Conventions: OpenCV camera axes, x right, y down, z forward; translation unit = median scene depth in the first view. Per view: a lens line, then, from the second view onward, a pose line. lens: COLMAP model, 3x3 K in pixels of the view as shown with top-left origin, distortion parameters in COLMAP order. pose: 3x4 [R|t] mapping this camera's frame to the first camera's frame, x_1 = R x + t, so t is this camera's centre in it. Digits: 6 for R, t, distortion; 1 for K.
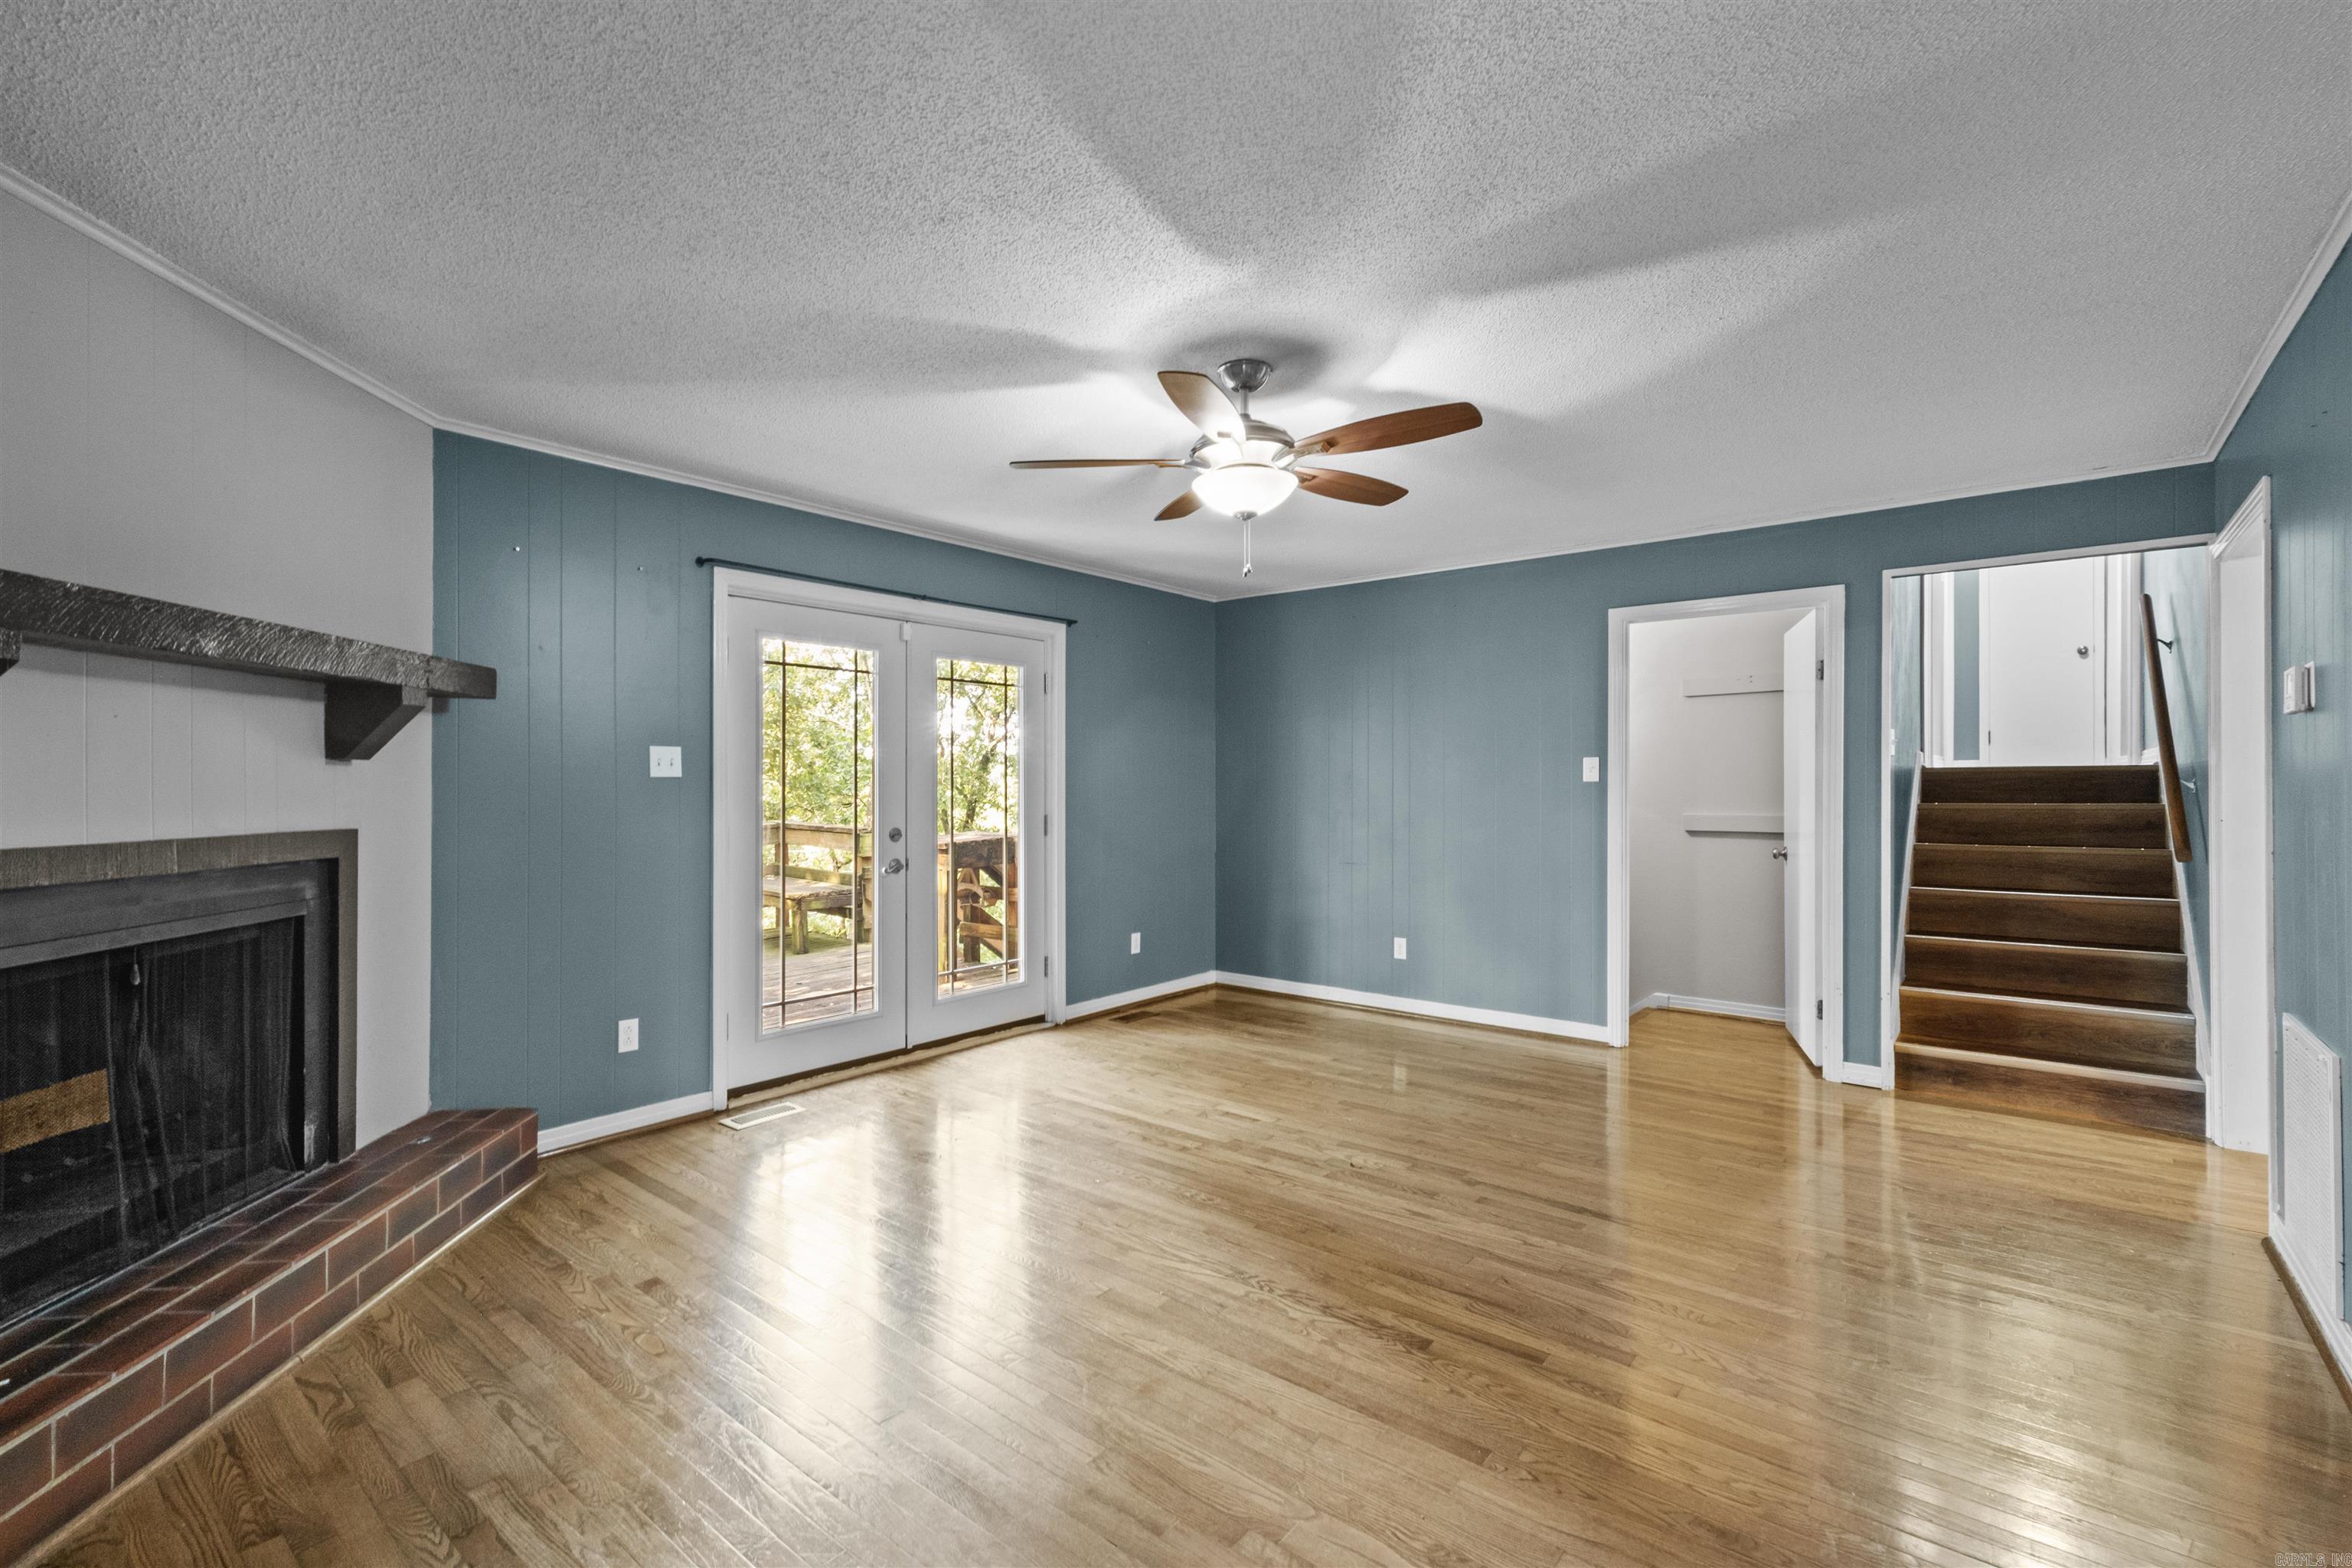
lens RADIAL K [[1020.7, 0, 1166.1], [0, 1020.7, 787.4], [0, 0, 1]] dist [0.003193, -0.001849]
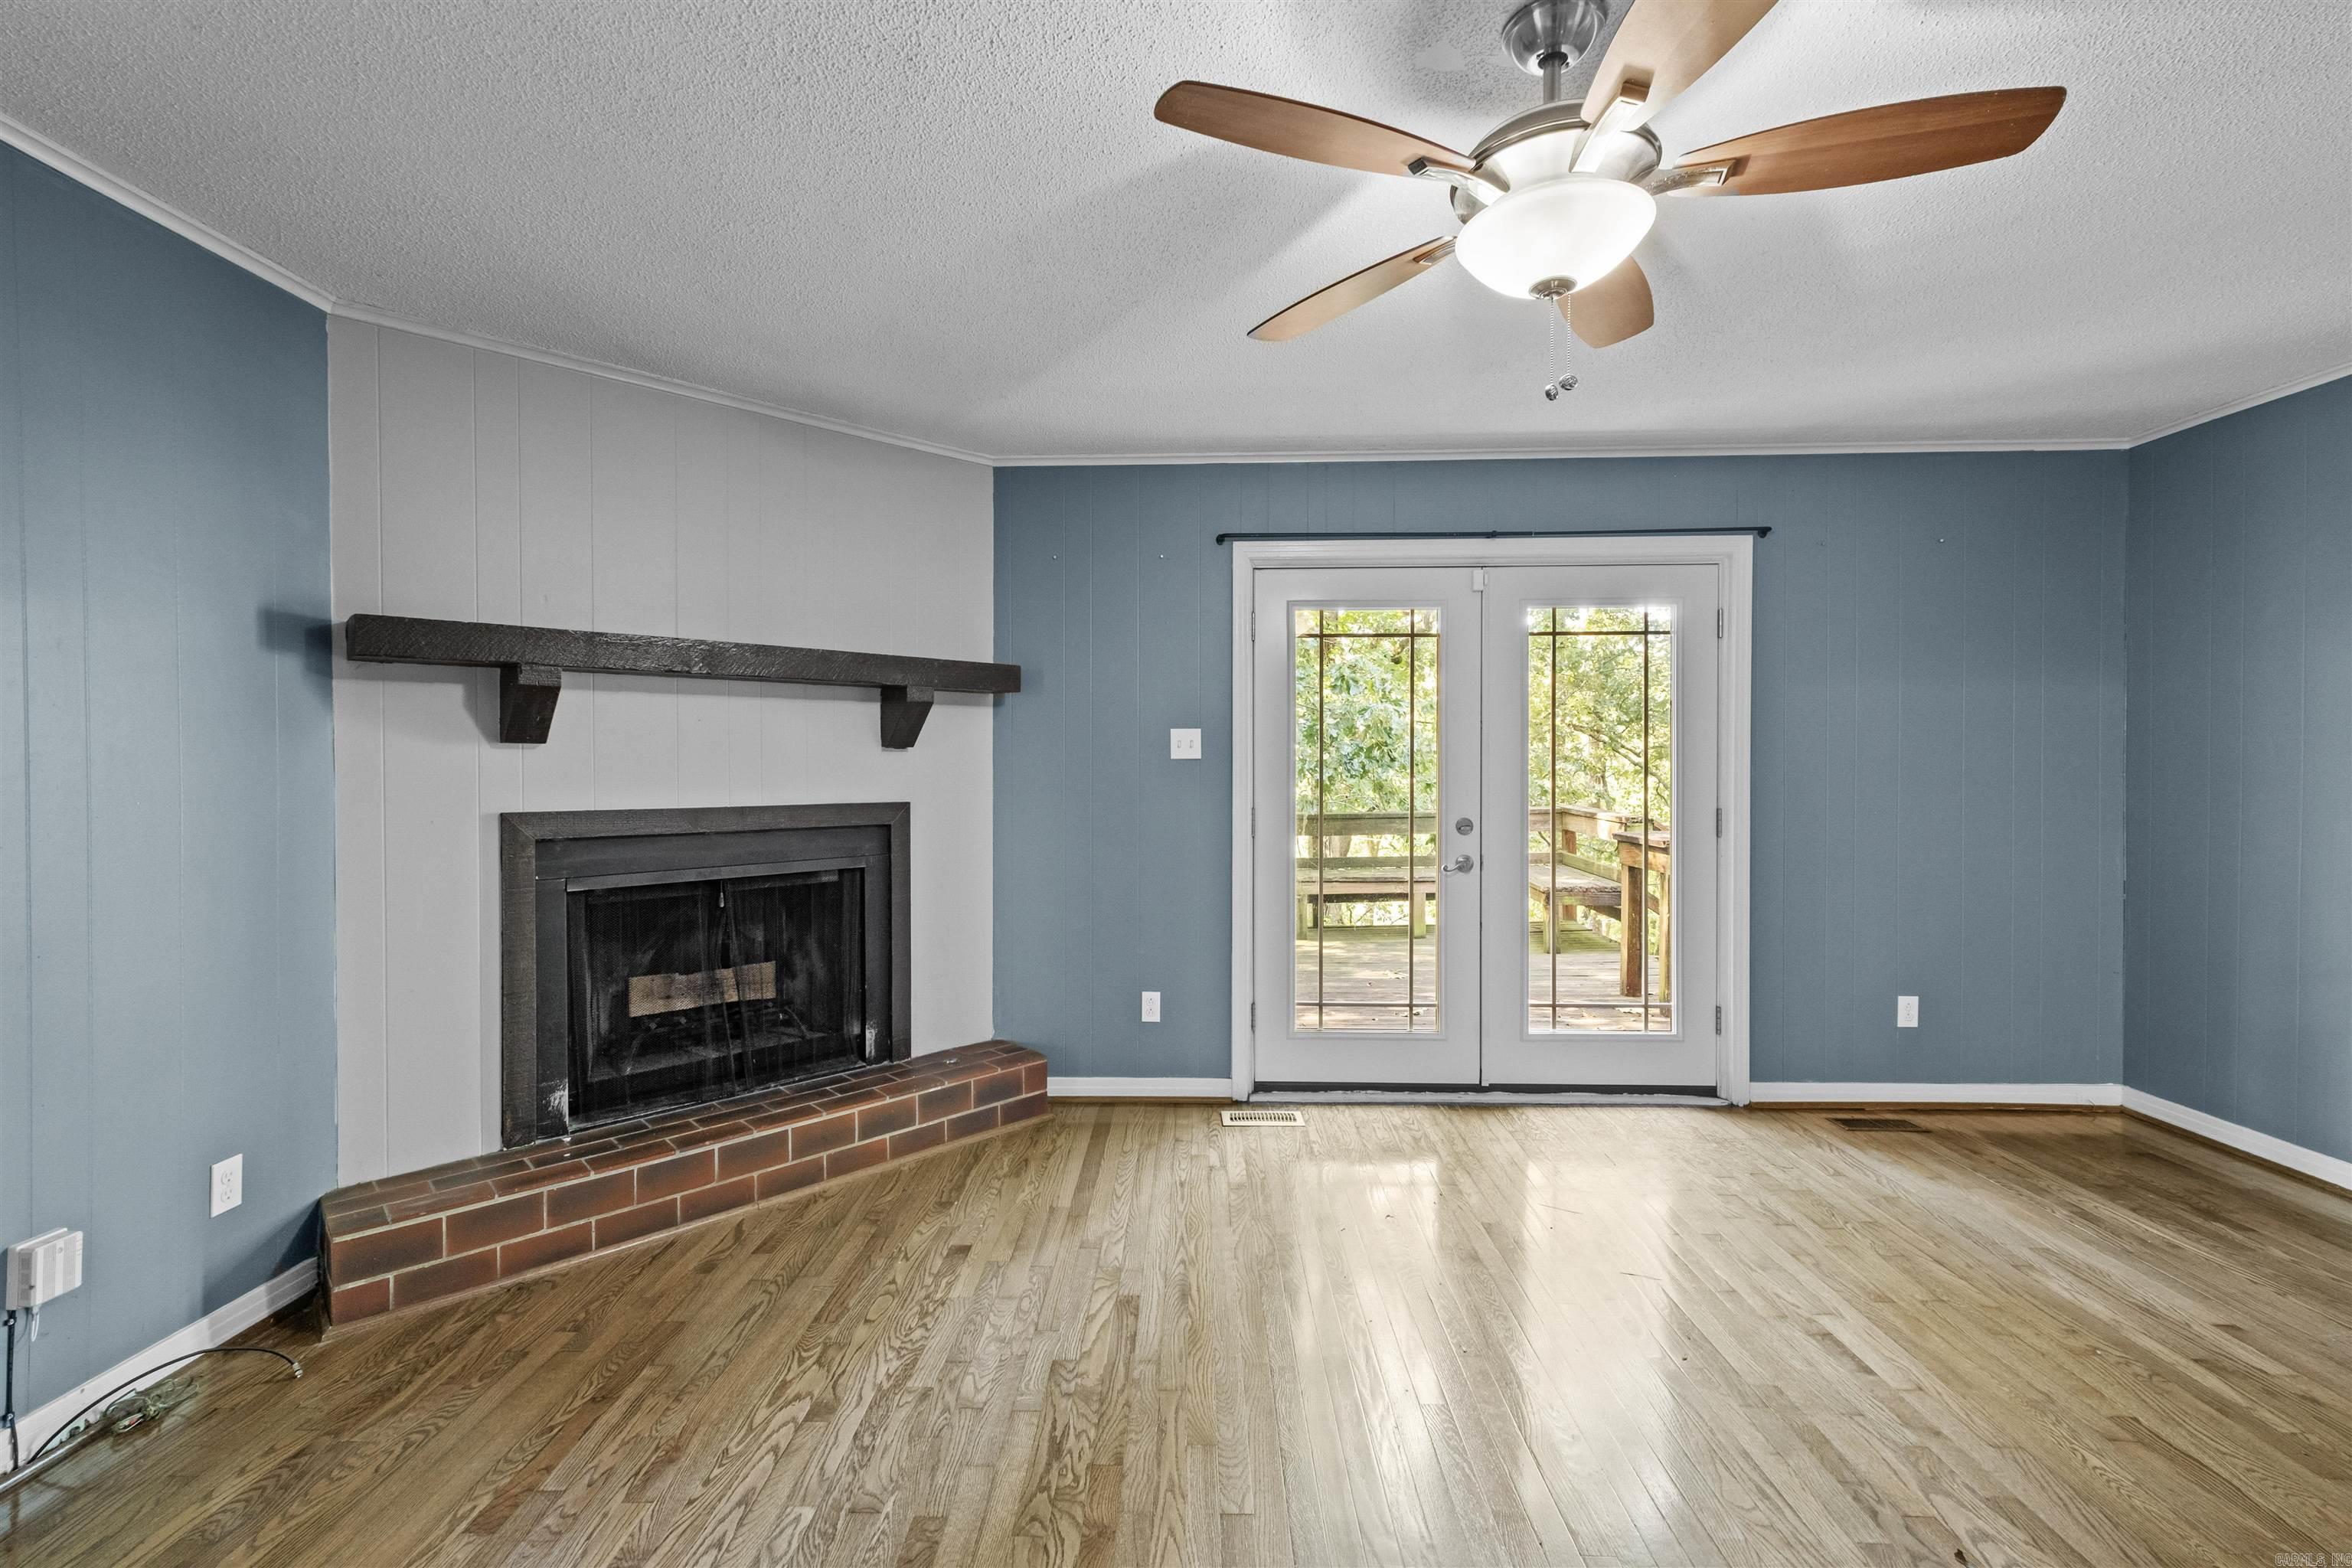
lens RADIAL K [[1020.7, 0, 1158.3], [0, 1020.7, 775.6], [0, 0, 1]] dist [0.003193, -0.001849]
pose [[0.610874, 0.007342, -0.791694, 0.317744], [-0.000703, 0.999962, 0.008731, -0.002019], [0.791727, -0.004777, 0.610856, 0.391319]]
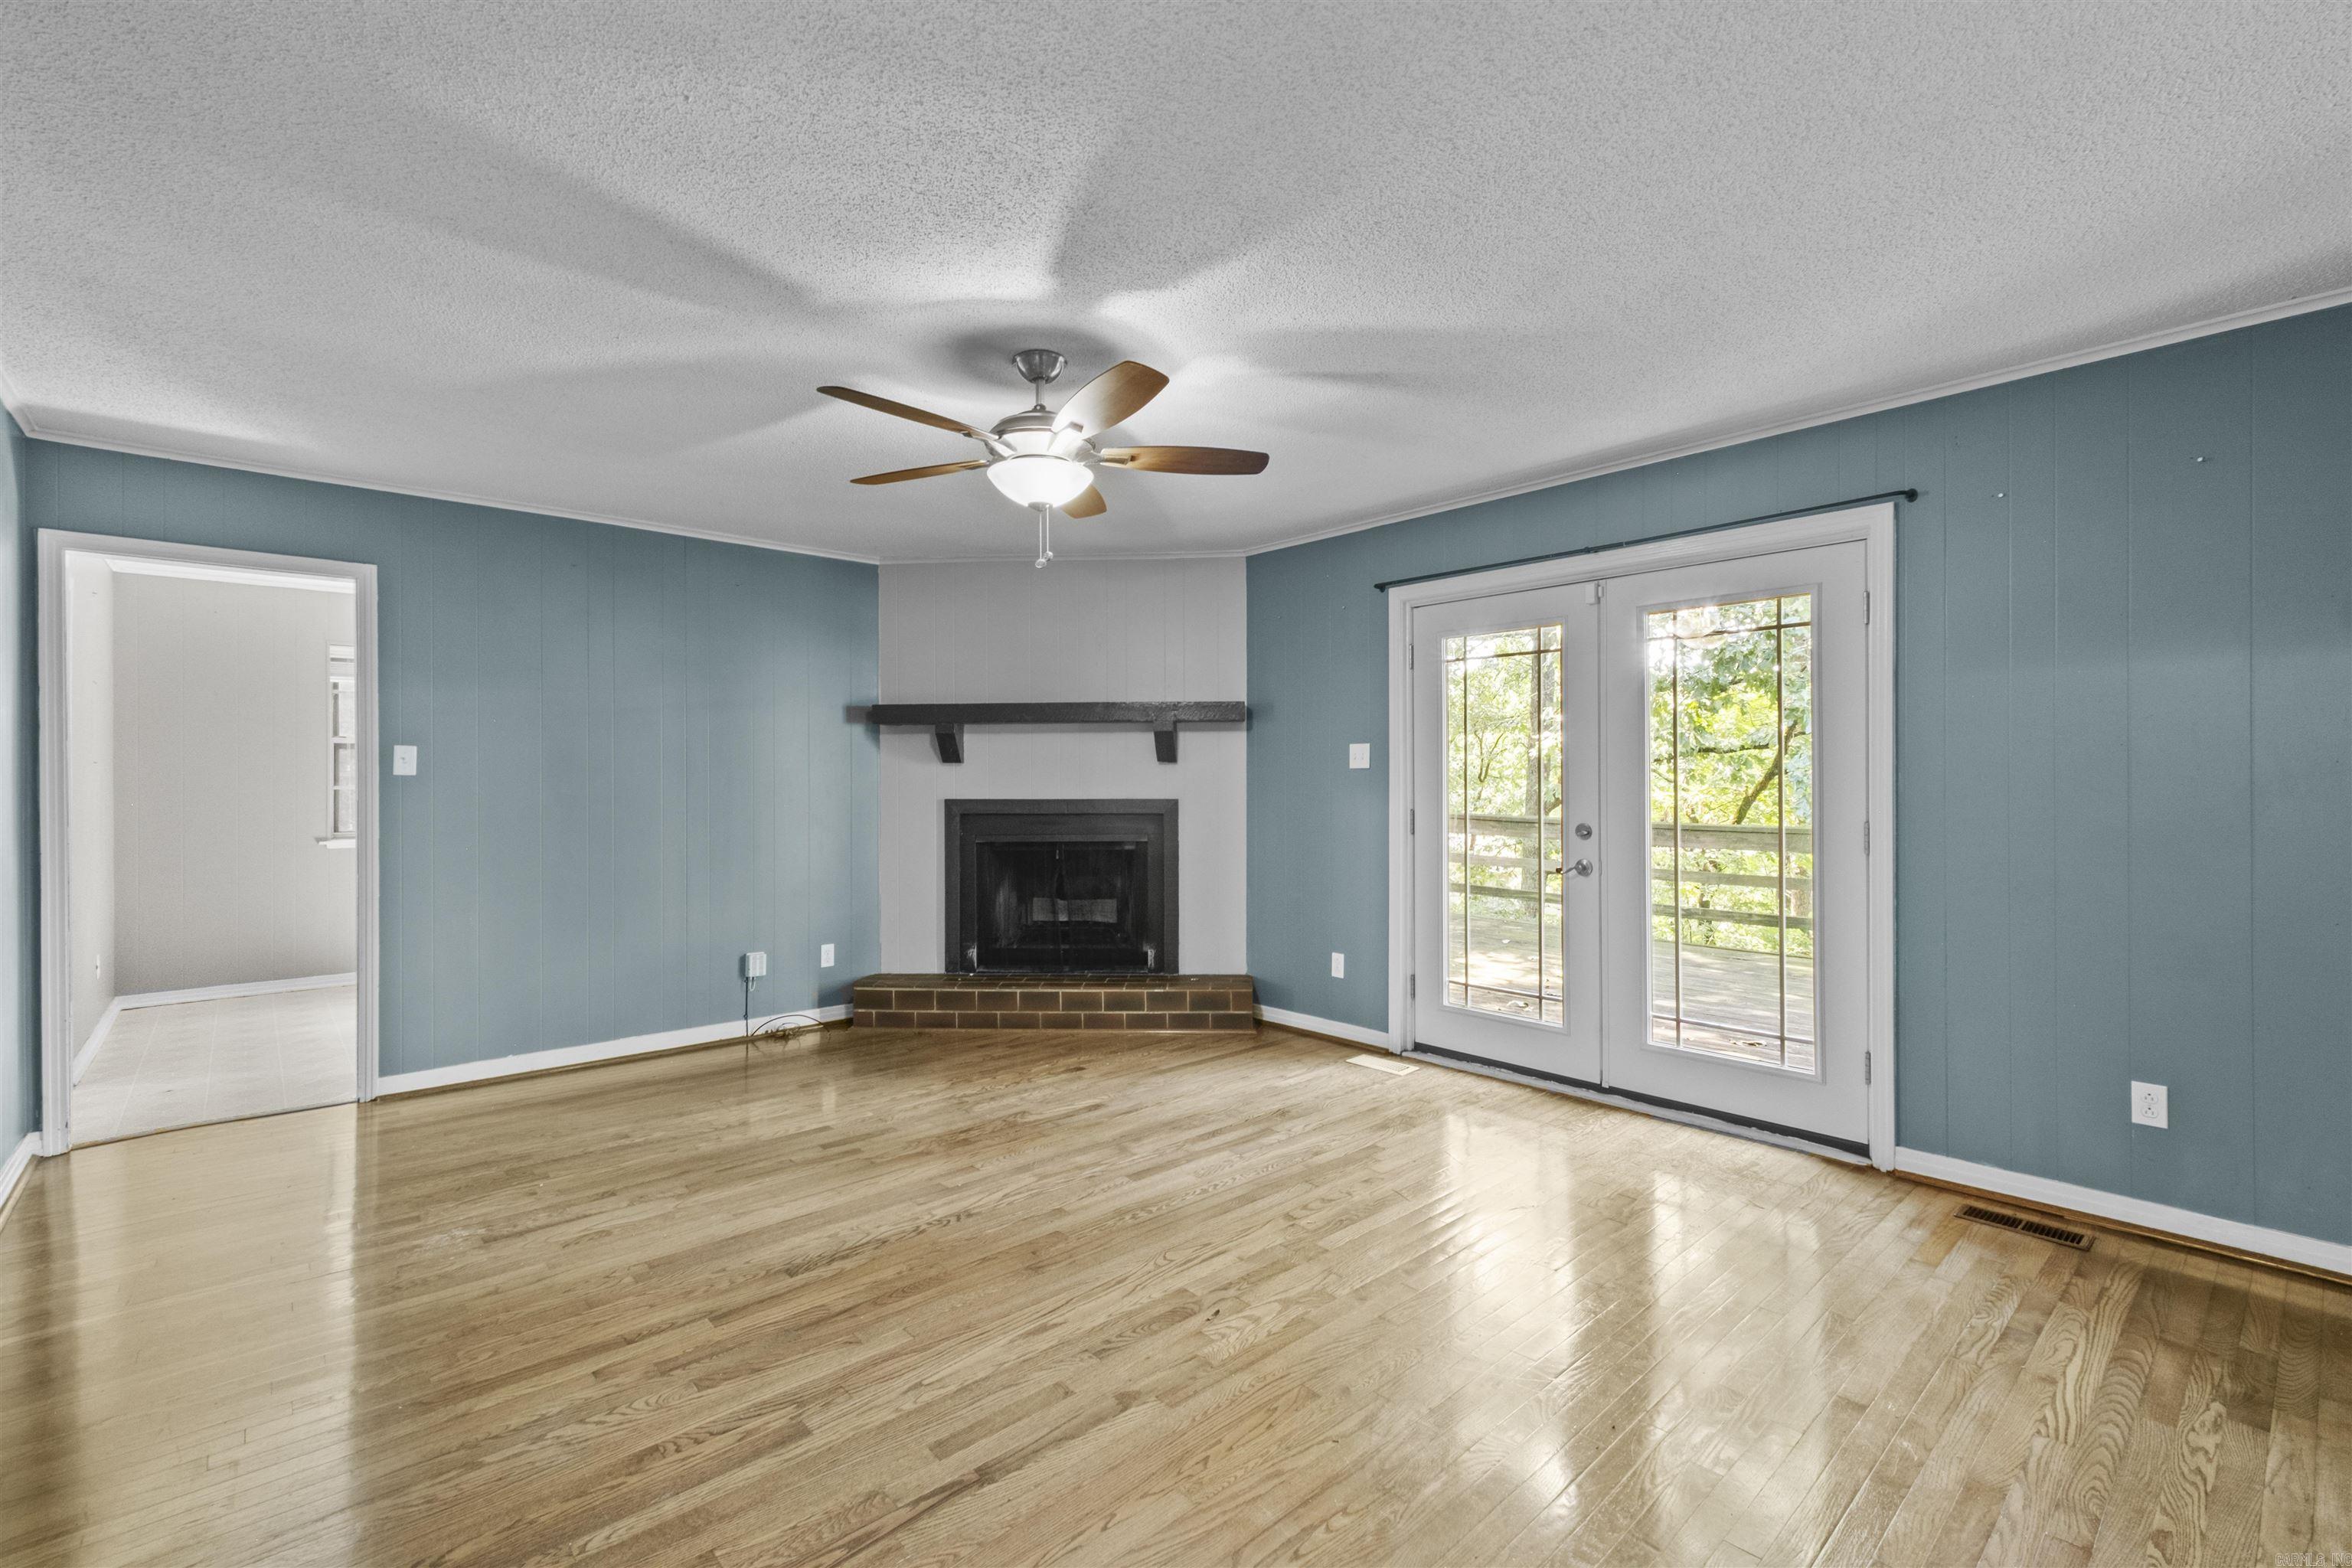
lens RADIAL K [[1020.7, 0, 1155.6], [0, 1020.7, 778.5], [0, 0, 1]] dist [0.003193, -0.001849]
pose [[-0.156420, 0.004758, -0.987679, 0.851430], [0.001965, 0.999988, 0.004506, -0.003730], [0.987689, -0.001236, -0.156427, 1.028647]]
